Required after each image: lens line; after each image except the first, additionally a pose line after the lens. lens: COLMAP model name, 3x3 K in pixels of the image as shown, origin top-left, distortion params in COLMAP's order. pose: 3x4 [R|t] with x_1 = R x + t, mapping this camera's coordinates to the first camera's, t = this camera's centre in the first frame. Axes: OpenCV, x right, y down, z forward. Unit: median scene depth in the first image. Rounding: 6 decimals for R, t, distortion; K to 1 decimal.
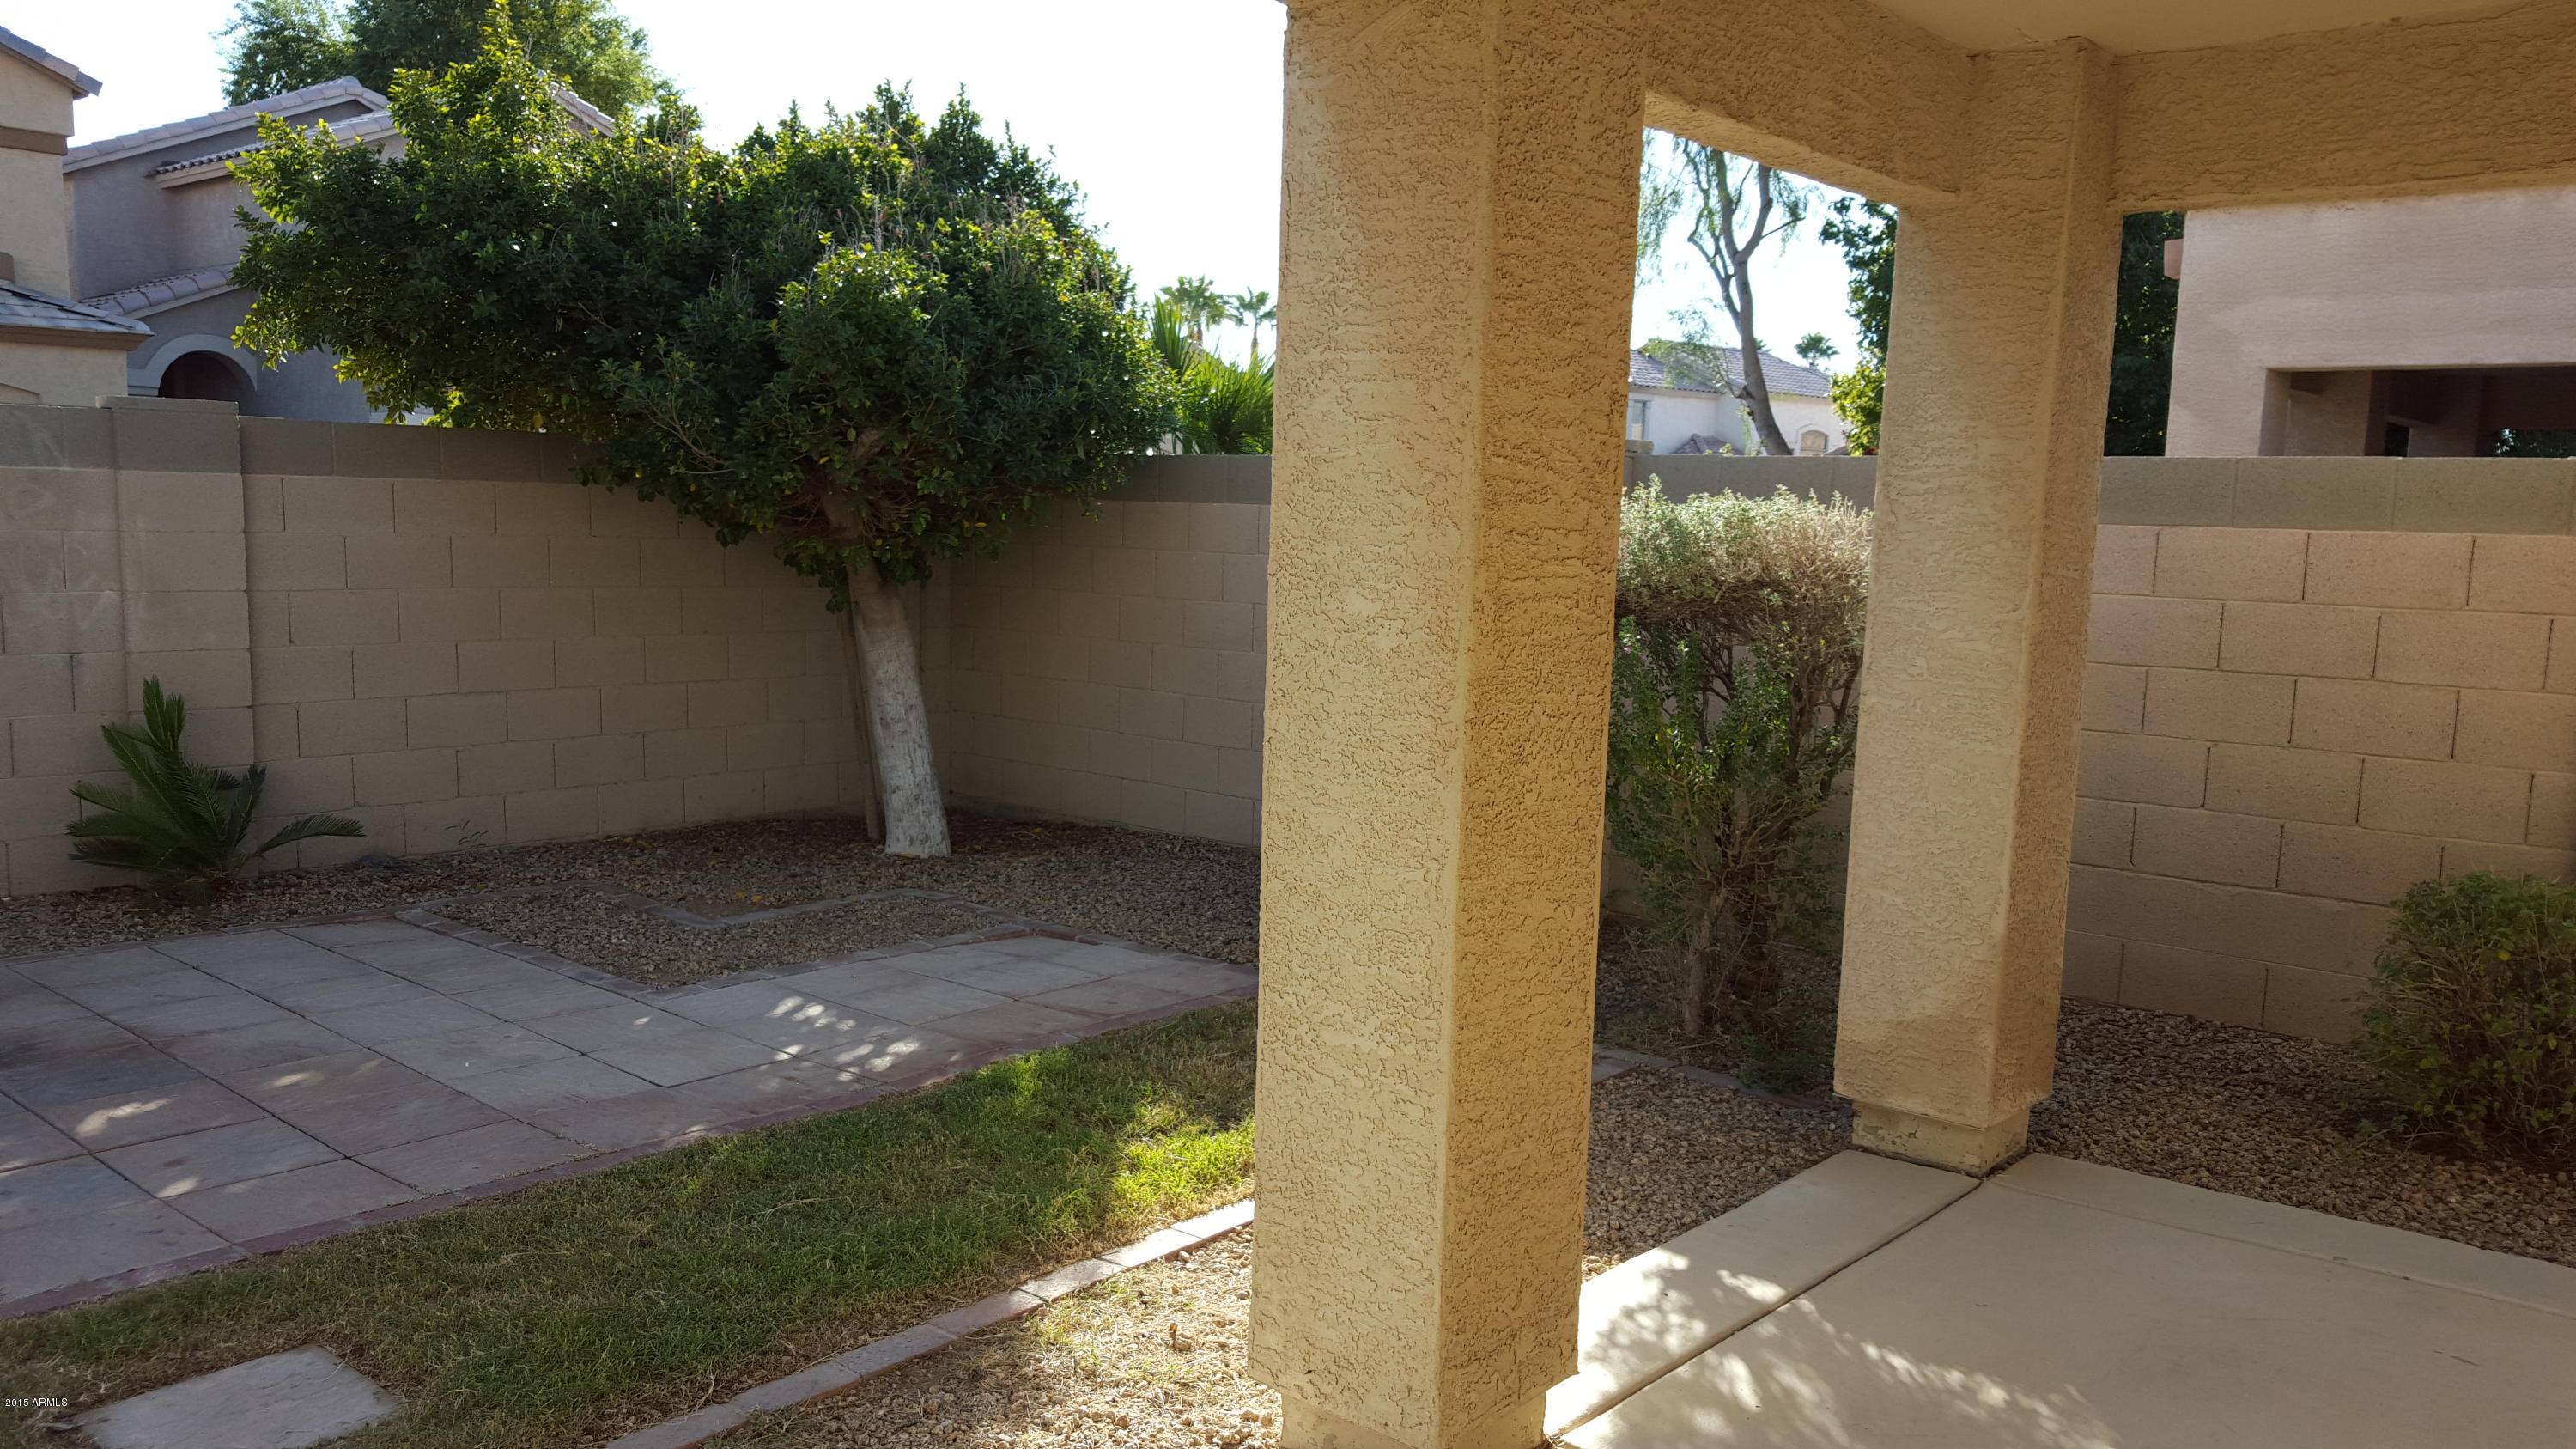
lens RADIAL K [[1912.5, 0, 1290.4], [0, 1912.5, 727.7], [0, 0, 1]] dist [0.103650, -0.107706]
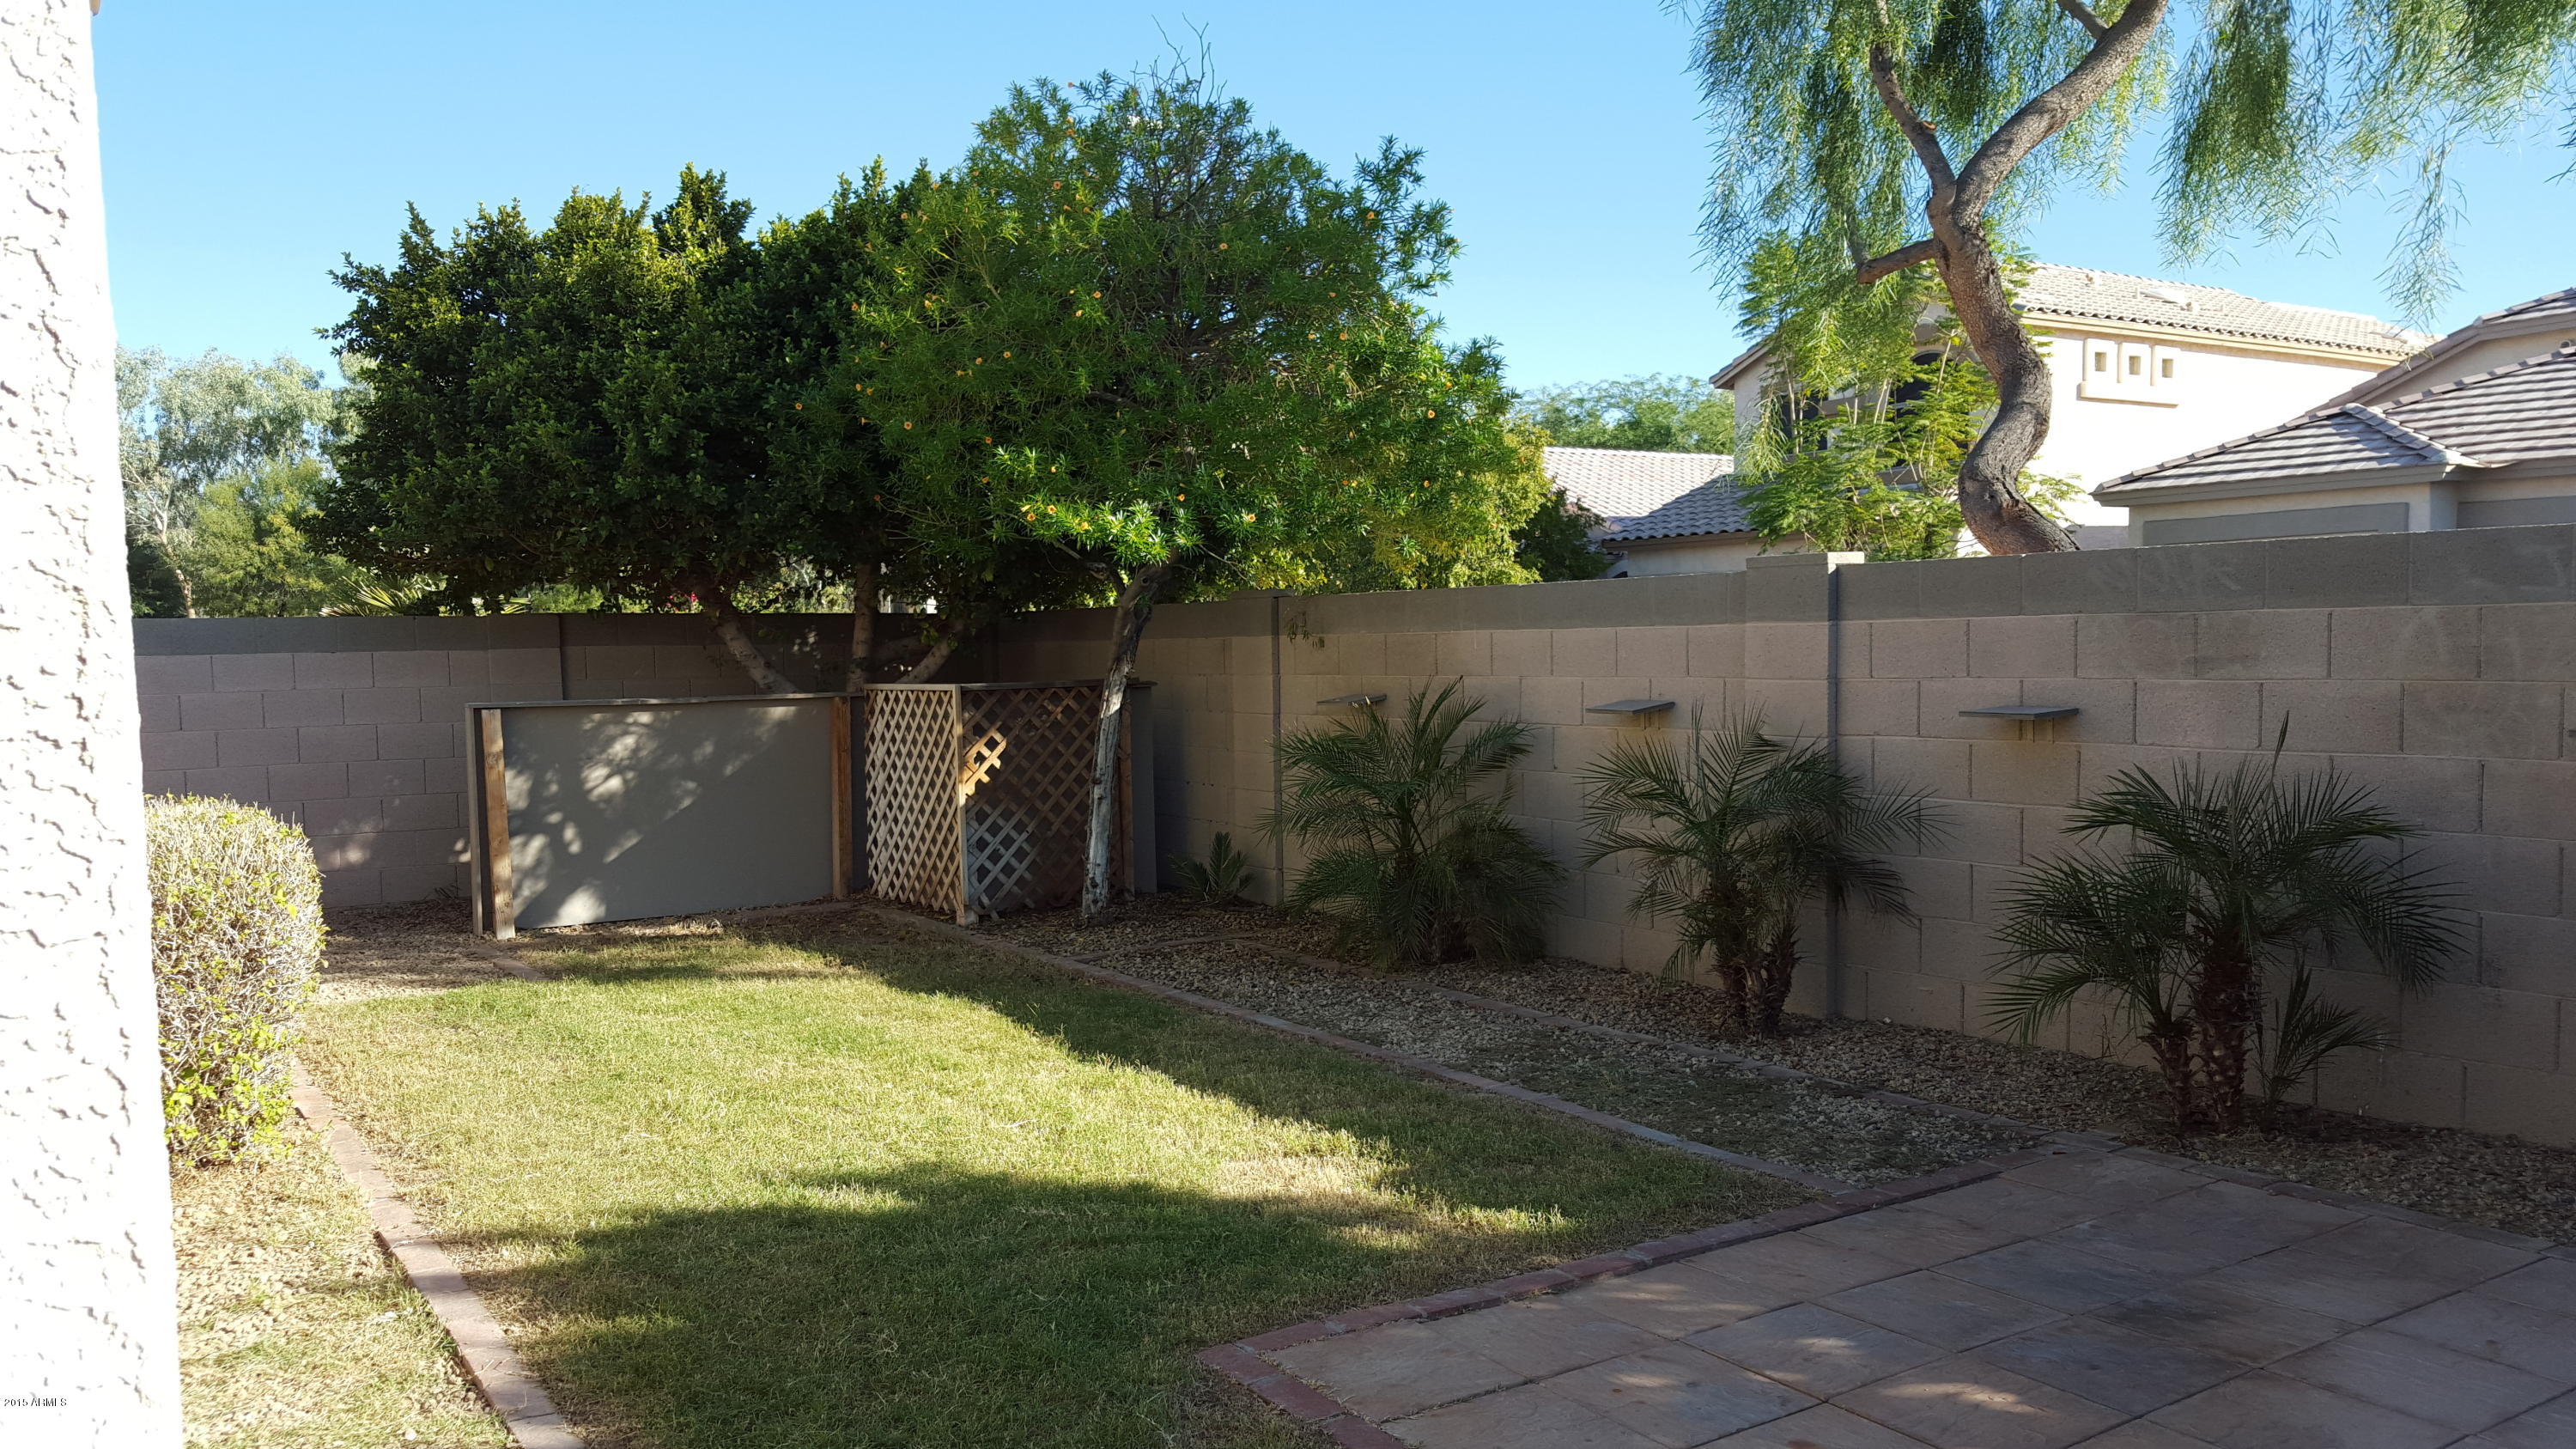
lens RADIAL K [[1912.5, 0, 1291.0], [0, 1912.5, 728.0], [0, 0, 1]] dist [0.103650, -0.107706]
pose [[-0.270142, 0.021549, -0.962579, 0.222491], [-0.094072, 0.994375, 0.048662, -0.080738], [0.958214, 0.103697, -0.266596, 0.807080]]
